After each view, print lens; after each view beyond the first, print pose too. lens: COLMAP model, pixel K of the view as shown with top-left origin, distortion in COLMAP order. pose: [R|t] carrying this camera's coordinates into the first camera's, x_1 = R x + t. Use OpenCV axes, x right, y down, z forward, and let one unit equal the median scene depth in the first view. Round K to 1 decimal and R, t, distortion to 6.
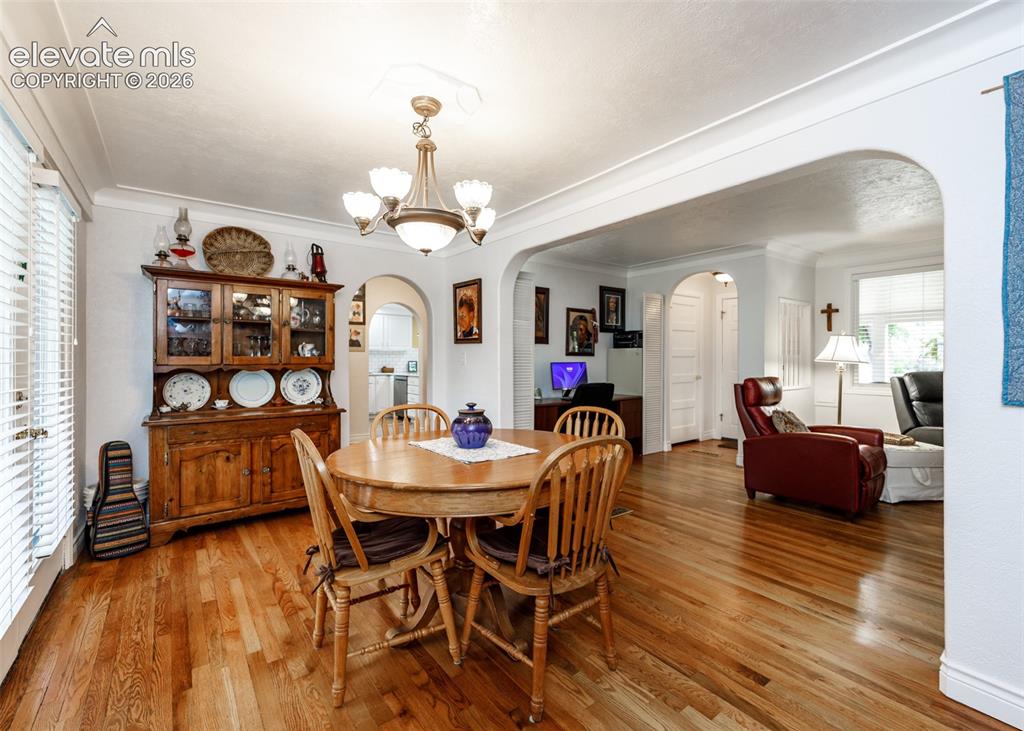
lens RADIAL K [[459.2, 0, 544.5], [0, 459.2, 360.7], [0, 0, 1]] dist [0.000718, 0.000033]
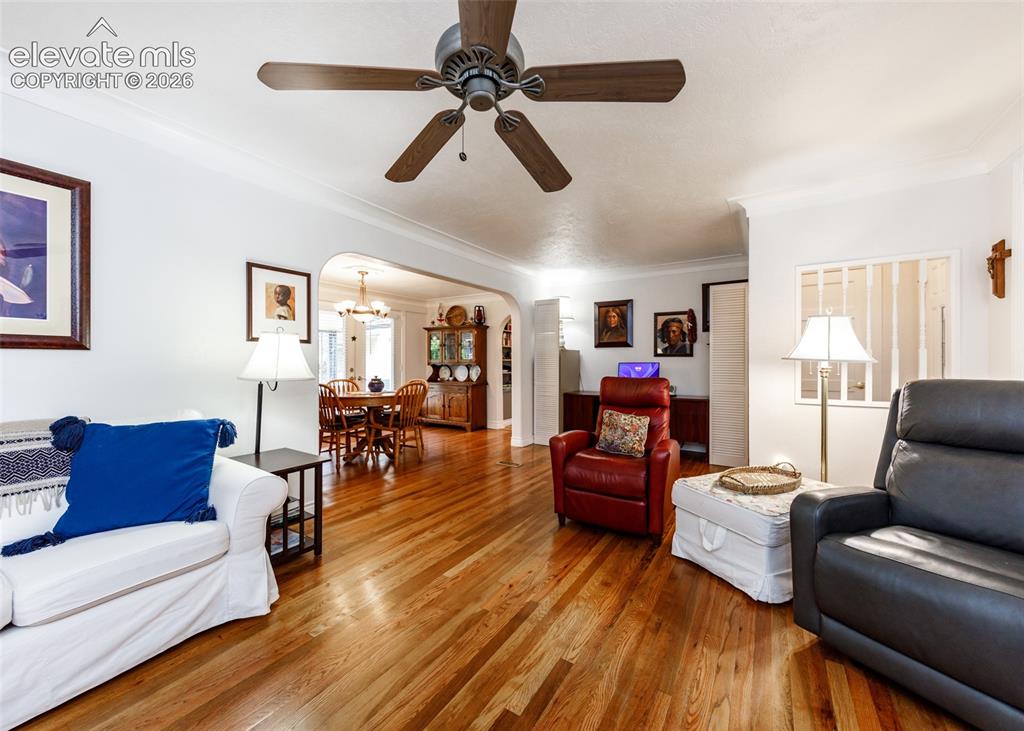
lens RADIAL K [[399.2, 0, 512.0], [0, 399.2, 365.5], [0, 0, 1]] dist [0.000074, -0.000016]
pose [[0.319664, 0.005995, -0.947512, 0.990549], [-0.004942, 0.999977, 0.004659, 0.007940], [0.947518, 0.003193, 0.319686, 0.436845]]
